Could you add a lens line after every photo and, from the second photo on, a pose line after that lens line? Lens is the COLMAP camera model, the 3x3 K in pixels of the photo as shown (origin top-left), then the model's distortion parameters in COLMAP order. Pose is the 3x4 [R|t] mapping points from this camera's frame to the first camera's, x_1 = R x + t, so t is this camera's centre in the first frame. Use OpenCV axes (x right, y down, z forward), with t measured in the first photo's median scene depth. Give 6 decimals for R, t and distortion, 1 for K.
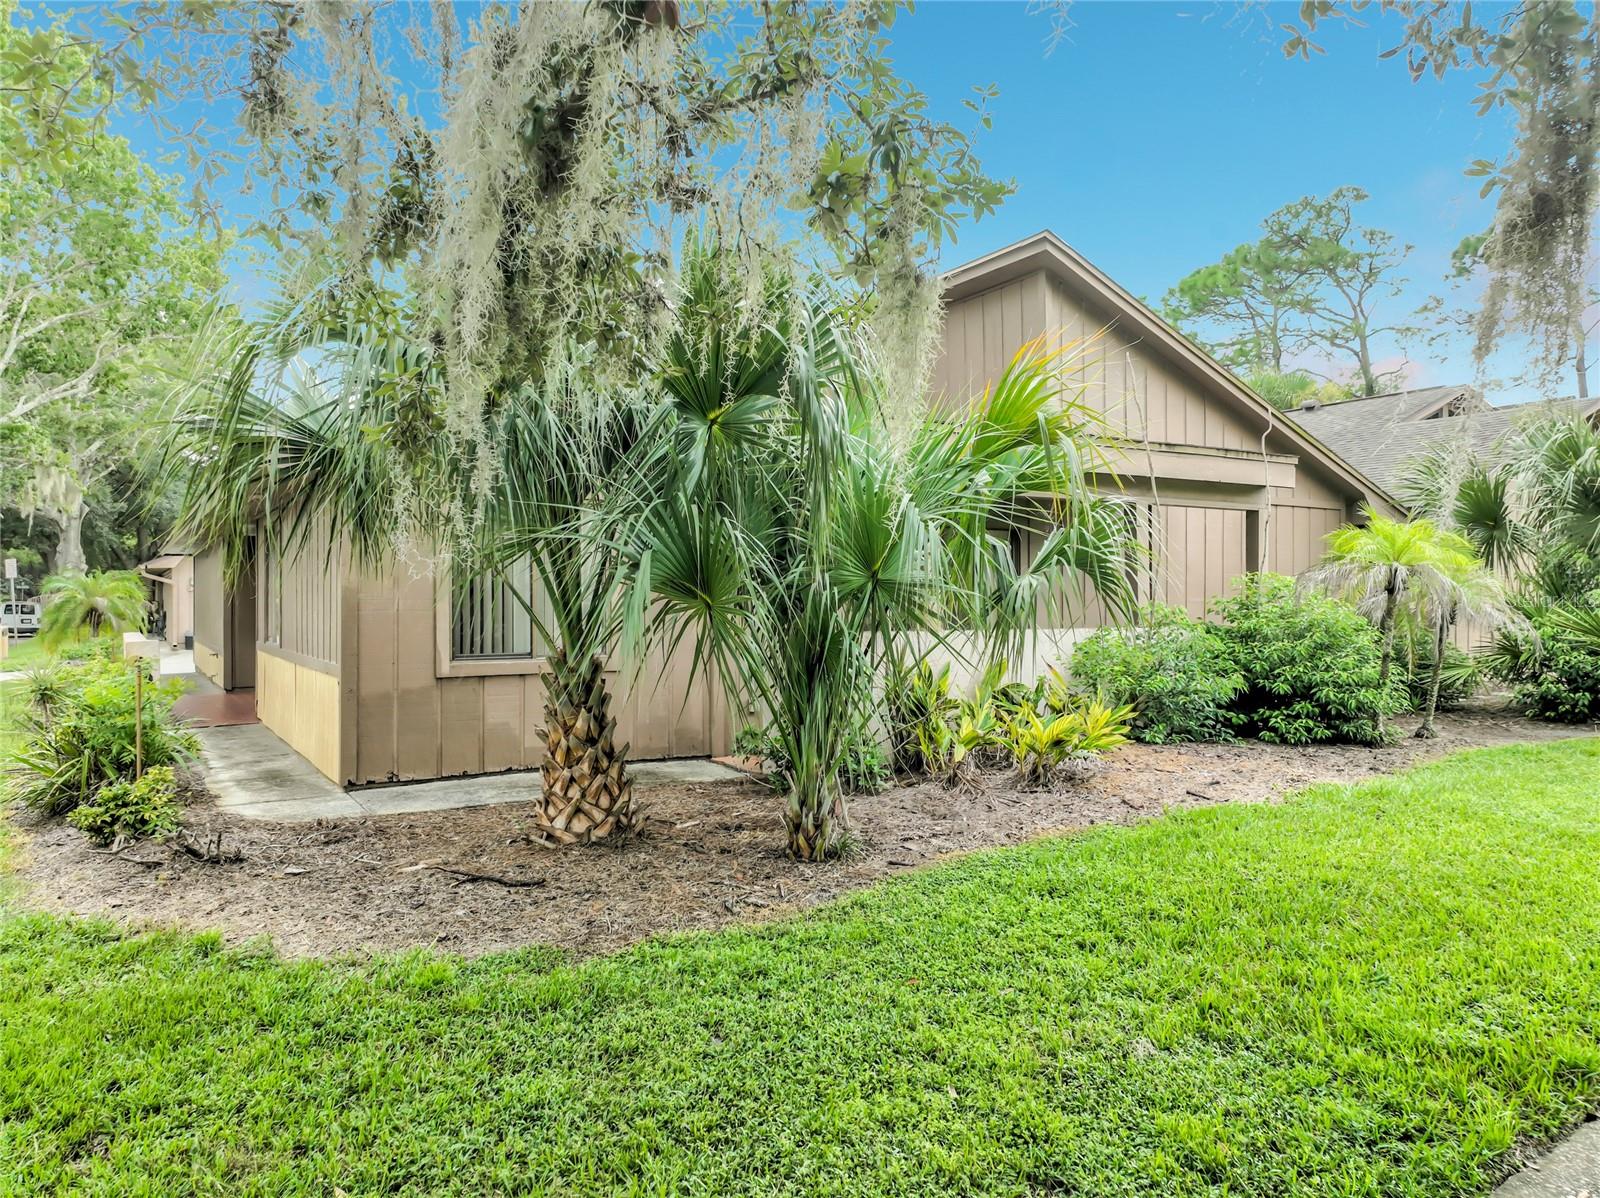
lens RADIAL K [[1135.7, 0, 805.0], [0, 1135.7, 594.9], [0, 0, 1]] dist [0.004202, 0.006521]
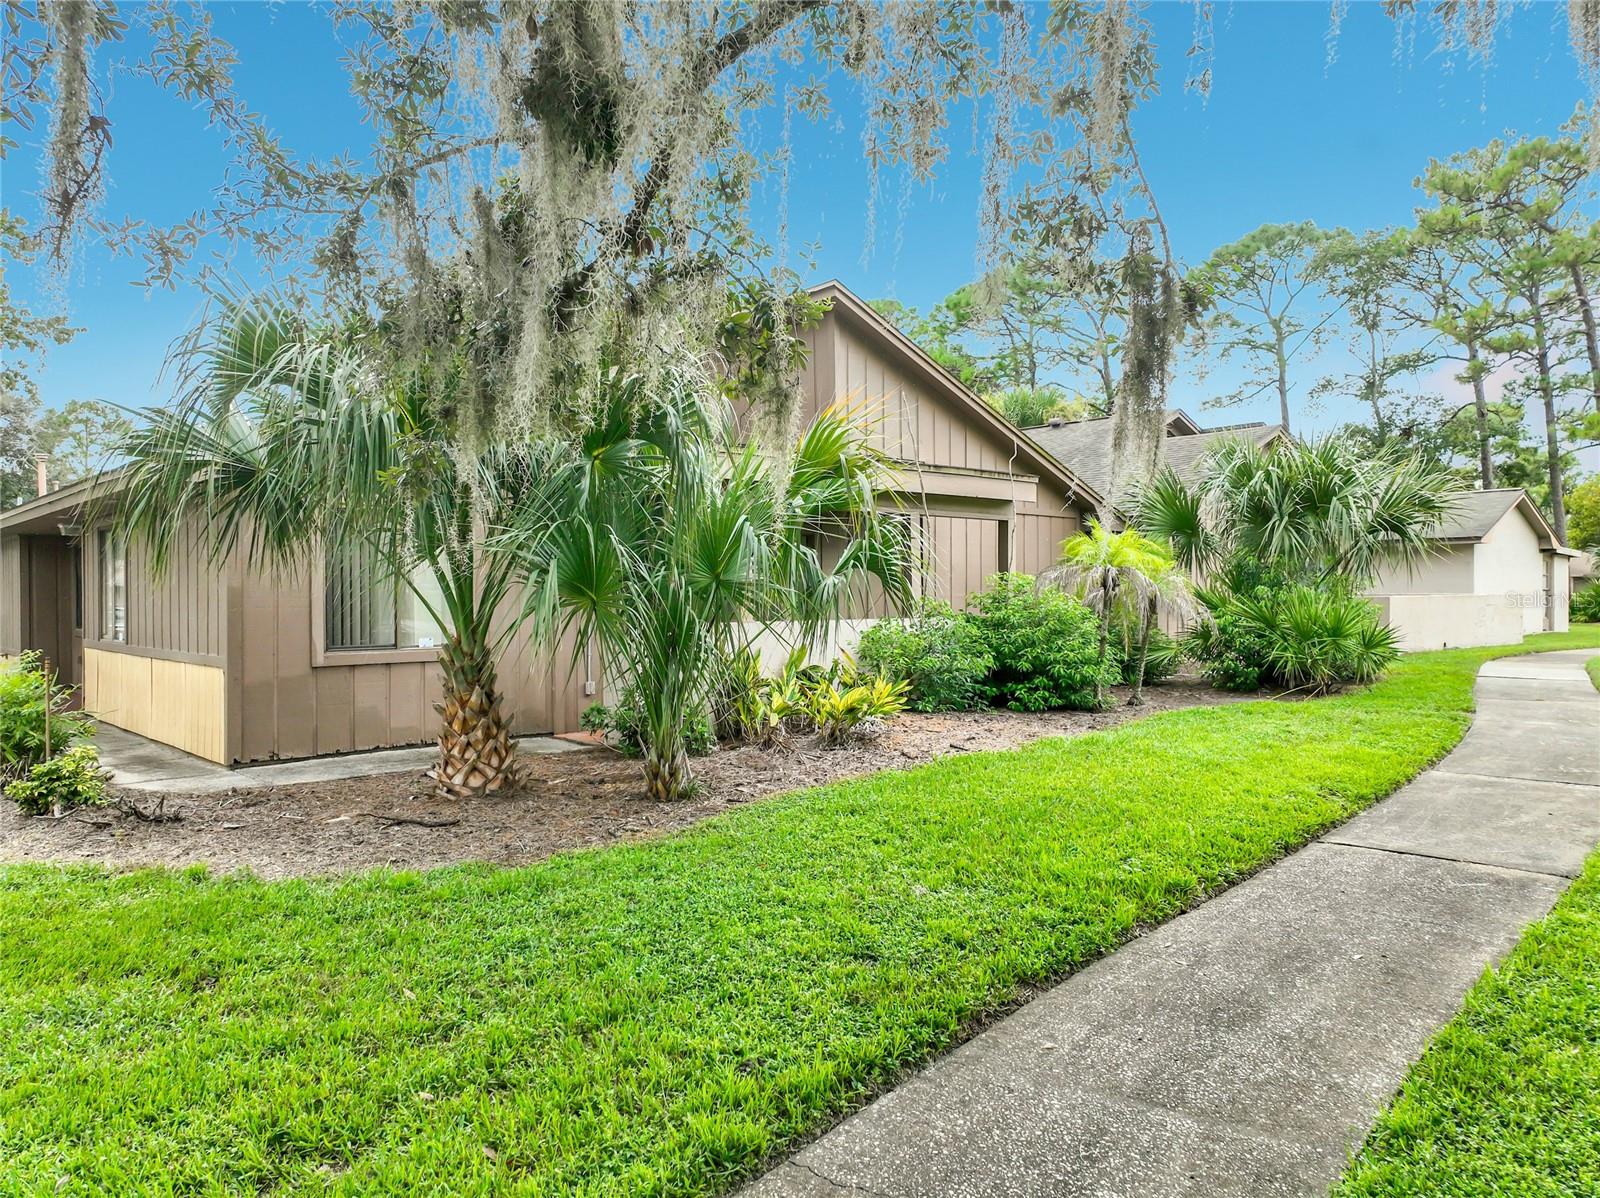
lens RADIAL K [[1135.7, 0, 805.0], [0, 1135.7, 594.9], [0, 0, 1]] dist [0.004202, 0.006521]
pose [[0.981381, -0.004365, 0.192021, -0.071537], [0.003734, 0.999986, 0.003646, -0.001016], [-0.192035, -0.002861, 0.981384, -0.230788]]
